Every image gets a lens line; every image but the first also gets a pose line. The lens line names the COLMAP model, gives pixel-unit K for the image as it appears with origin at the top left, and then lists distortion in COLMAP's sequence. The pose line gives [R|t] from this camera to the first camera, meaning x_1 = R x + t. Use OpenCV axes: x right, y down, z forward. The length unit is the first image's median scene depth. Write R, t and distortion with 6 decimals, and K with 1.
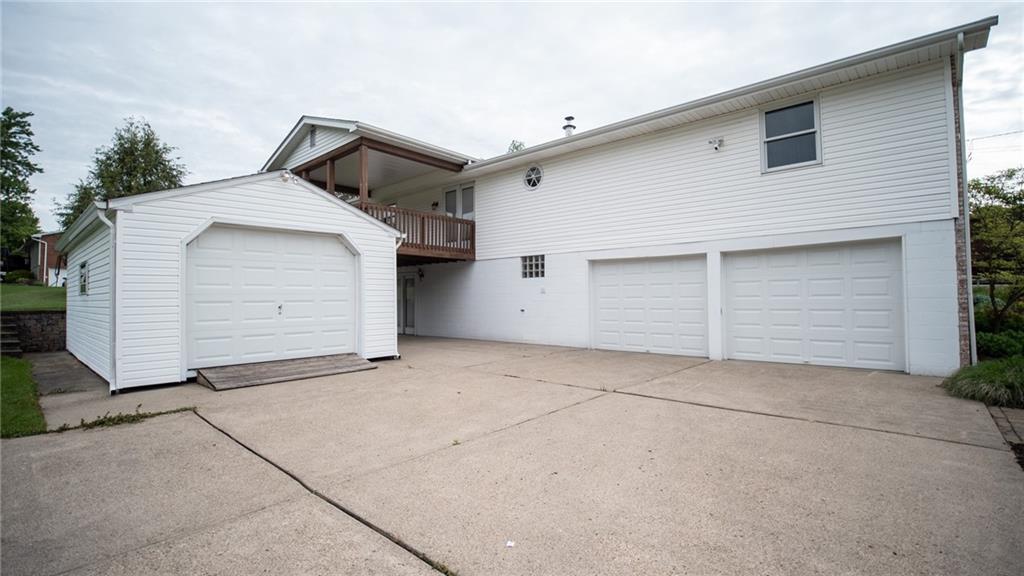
lens RADIAL K [[466.2, 0, 511.3], [0, 466.2, 288.1], [0, 0, 1]] dist [-0.017748, -0.001421]
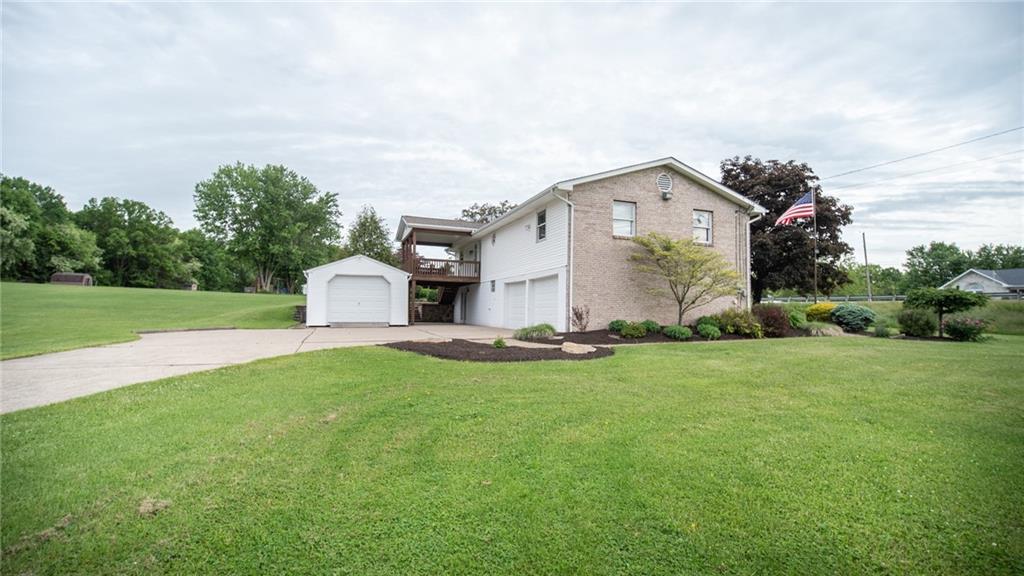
lens RADIAL K [[466.2, 0, 513.0], [0, 466.2, 287.0], [0, 0, 1]] dist [-0.017748, -0.001421]
pose [[0.883728, -0.008524, -0.467924, 1.005416], [-0.006042, 0.999543, -0.029621, 0.012642], [0.467963, 0.029004, 0.883272, -0.635704]]
